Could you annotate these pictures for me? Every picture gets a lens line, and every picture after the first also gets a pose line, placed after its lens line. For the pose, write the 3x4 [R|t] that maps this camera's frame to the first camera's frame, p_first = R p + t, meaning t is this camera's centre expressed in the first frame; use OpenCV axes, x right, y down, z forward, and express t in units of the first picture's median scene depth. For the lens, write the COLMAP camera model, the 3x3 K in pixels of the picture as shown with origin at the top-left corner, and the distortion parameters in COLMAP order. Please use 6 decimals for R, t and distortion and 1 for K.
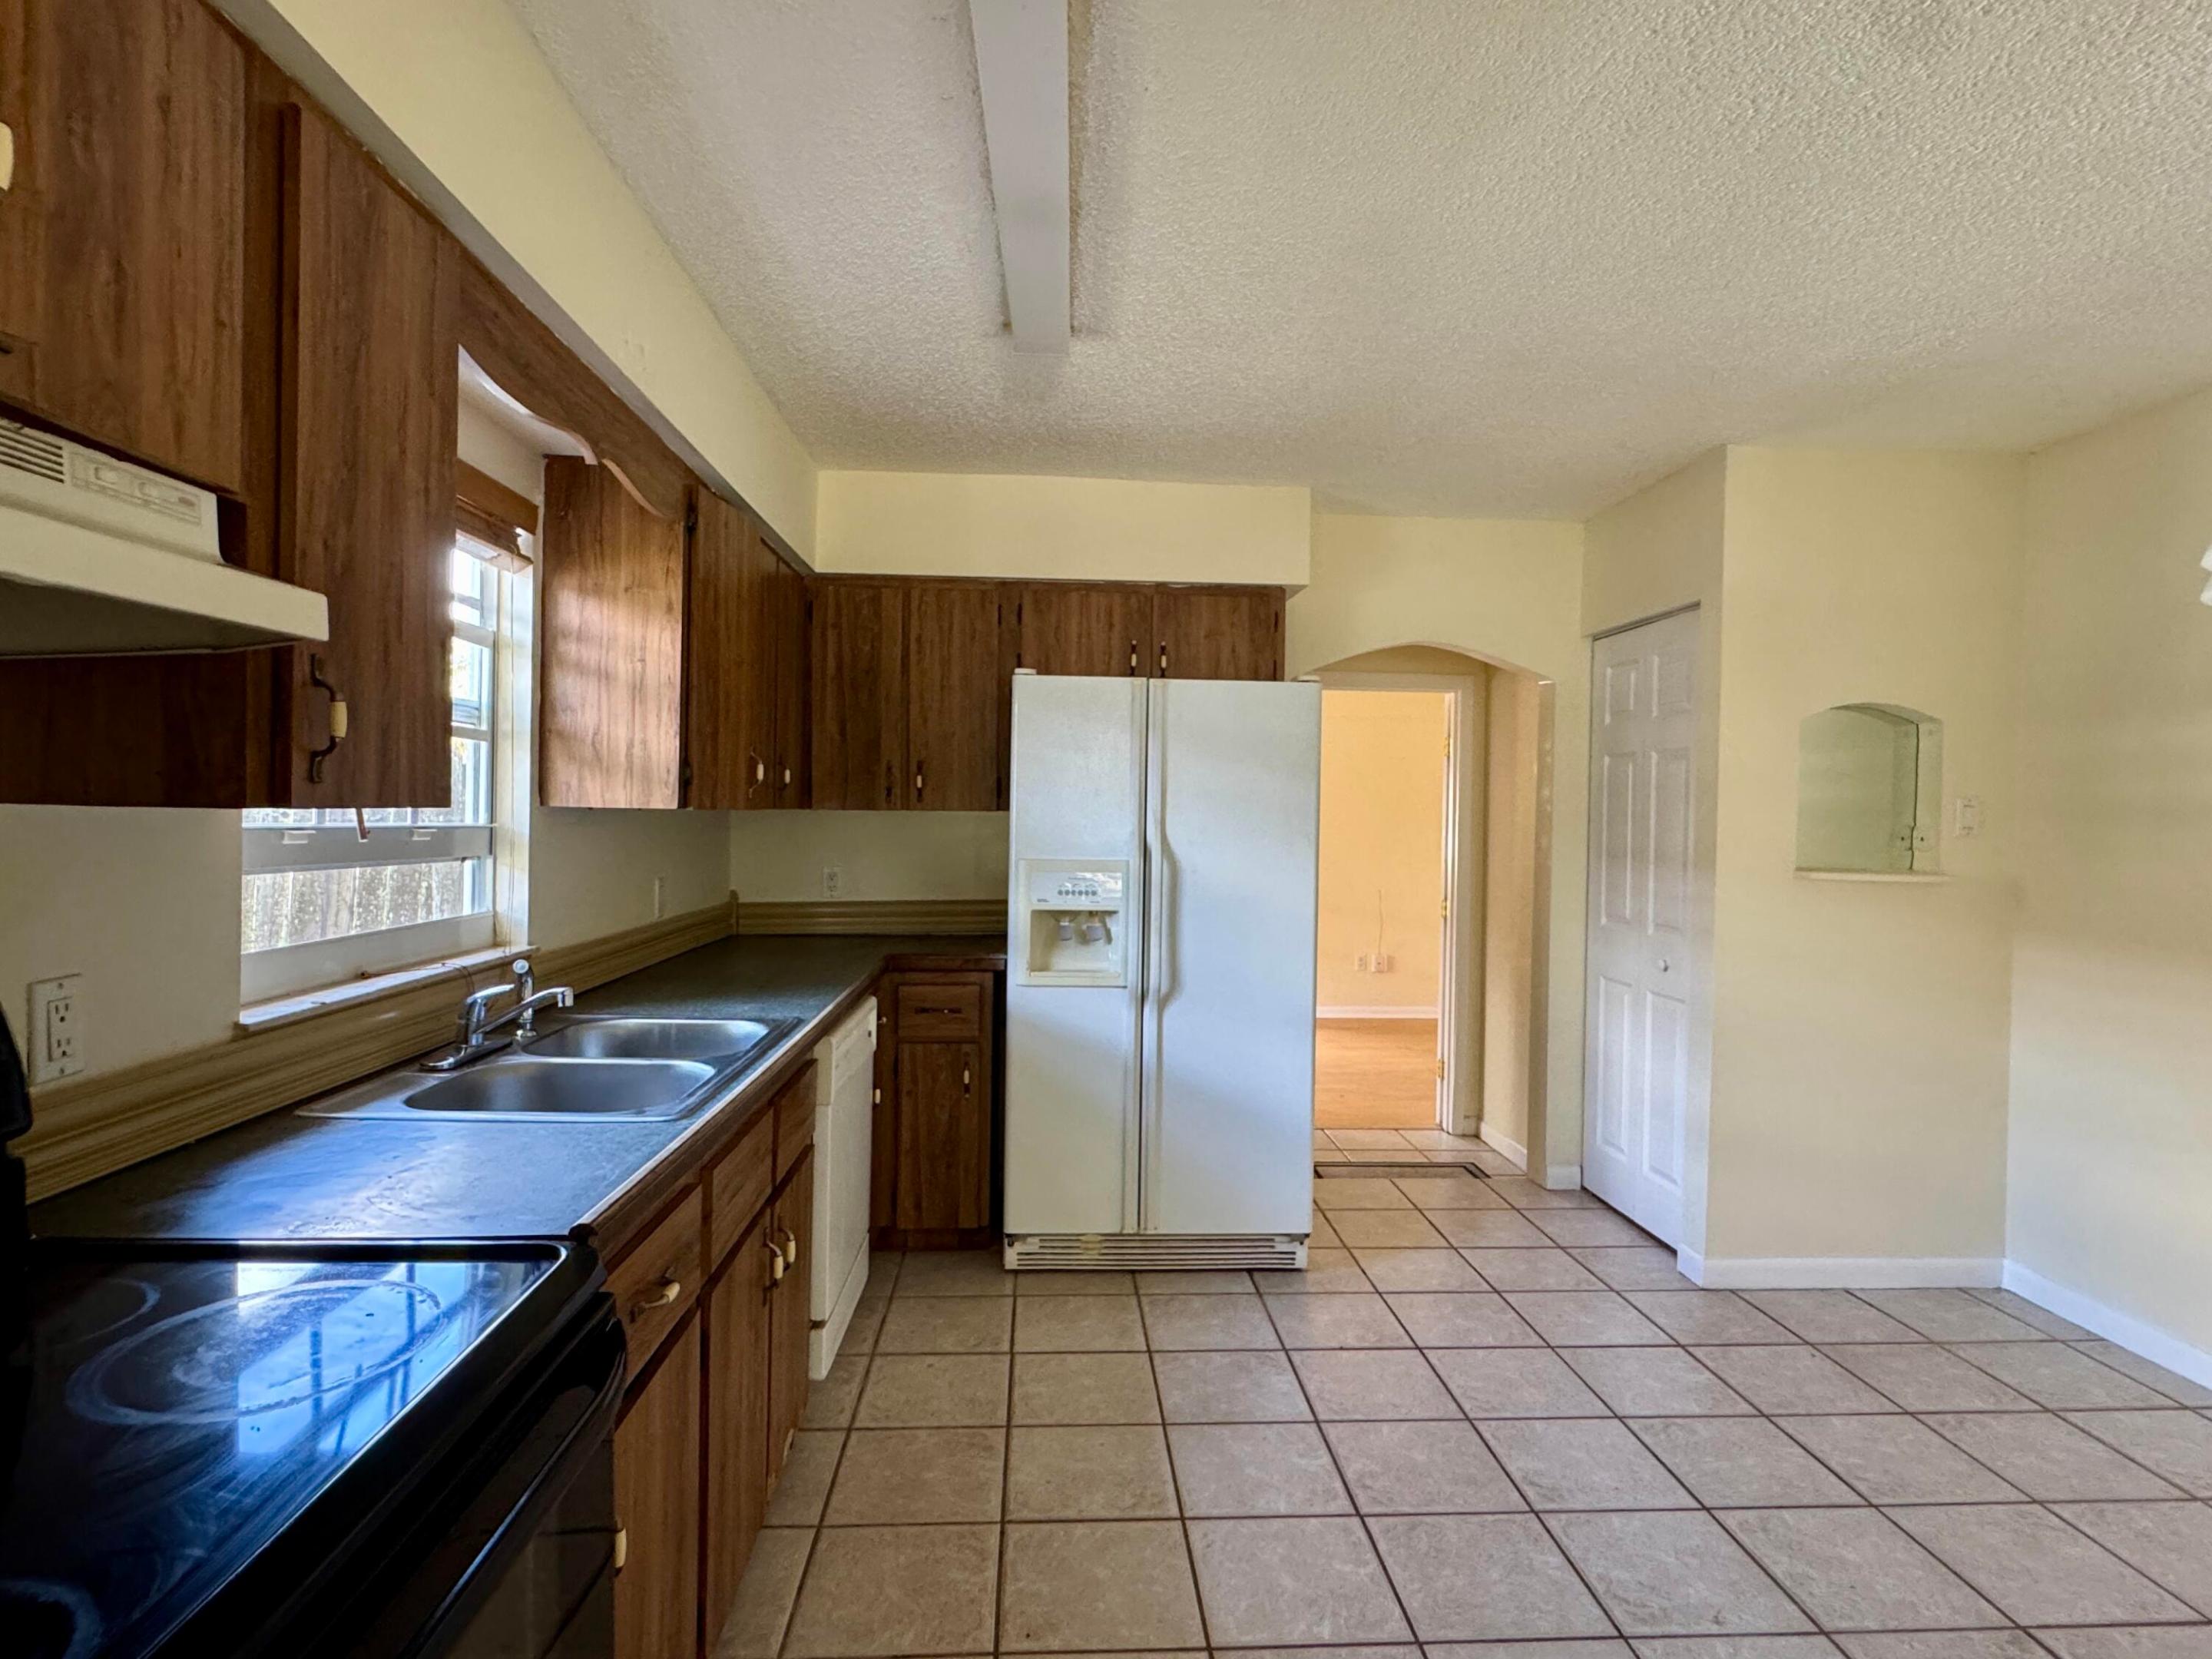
lens RADIAL K [[1152.2, 0, 1102.2], [0, 1152.2, 830.3], [0, 0, 1]] dist [-0.003830, -0.000136]
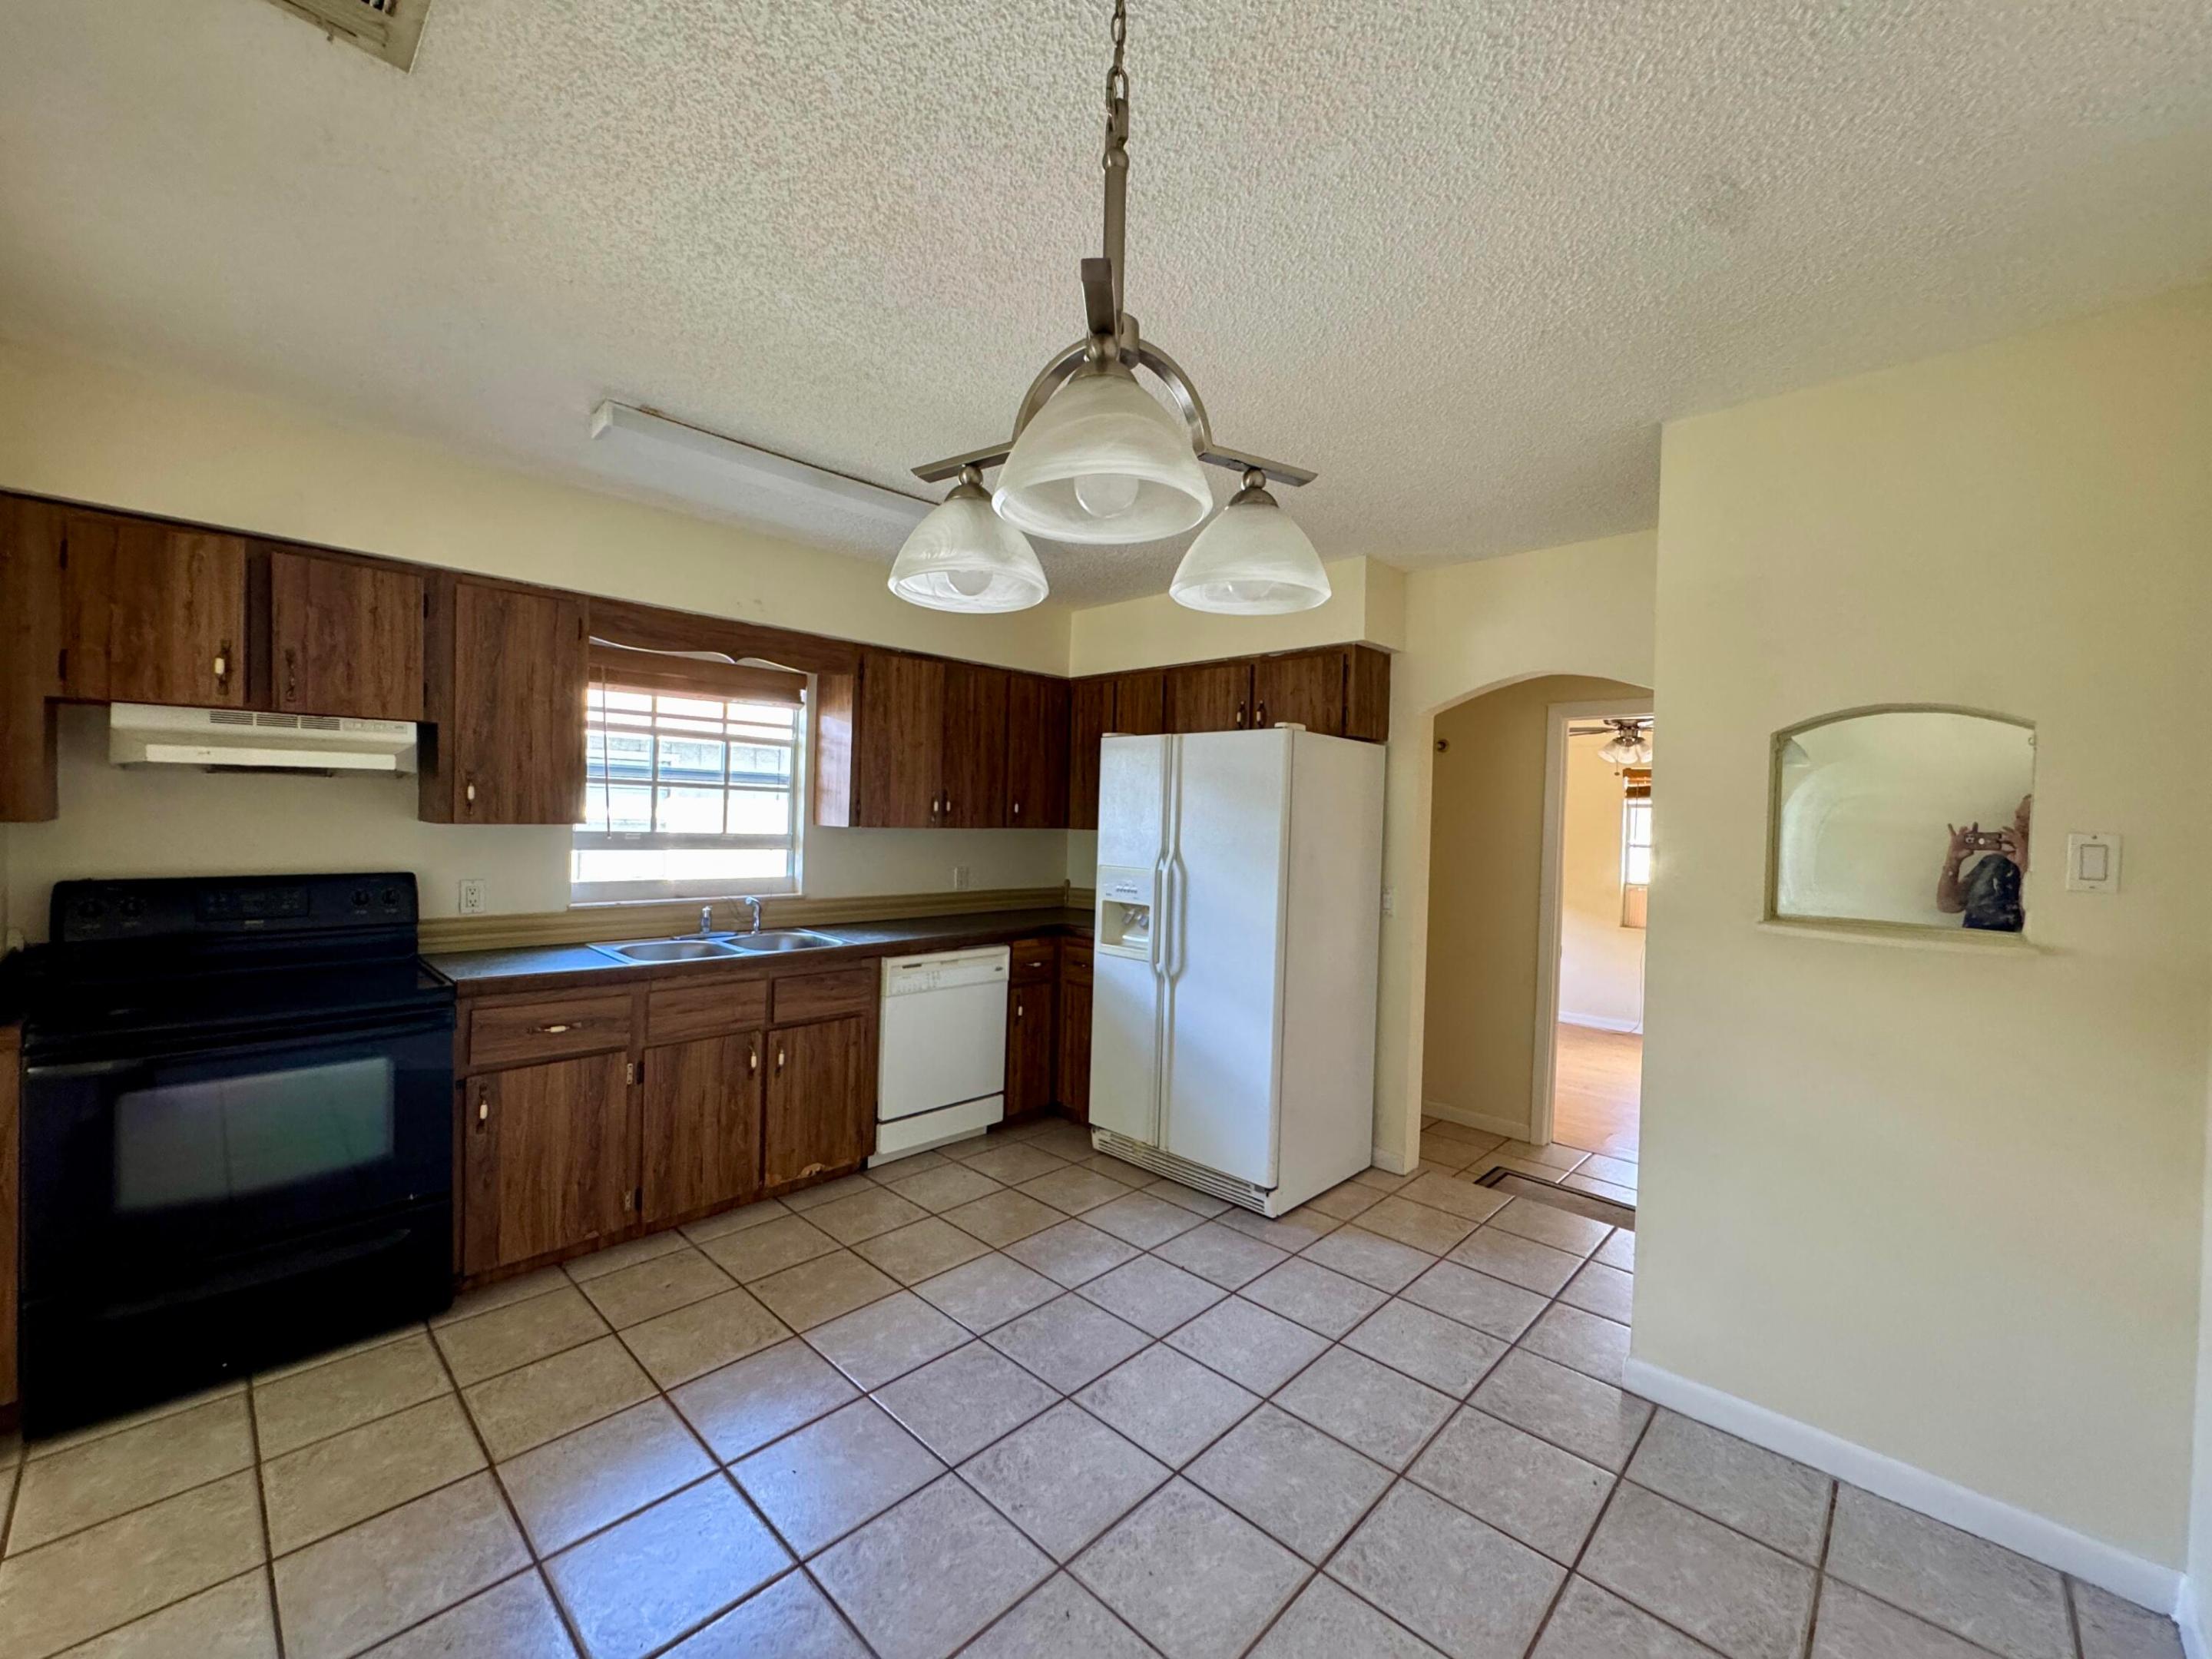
lens RADIAL K [[885.6, 0, 1098.0], [0, 885.6, 827.7], [0, 0, 1]] dist [-0.004495, 0.000442]
pose [[0.684289, 0.013014, -0.729095, 0.732140], [-0.026785, 0.999615, -0.007296, -0.013401], [0.728719, 0.024522, 0.684374, 0.236349]]
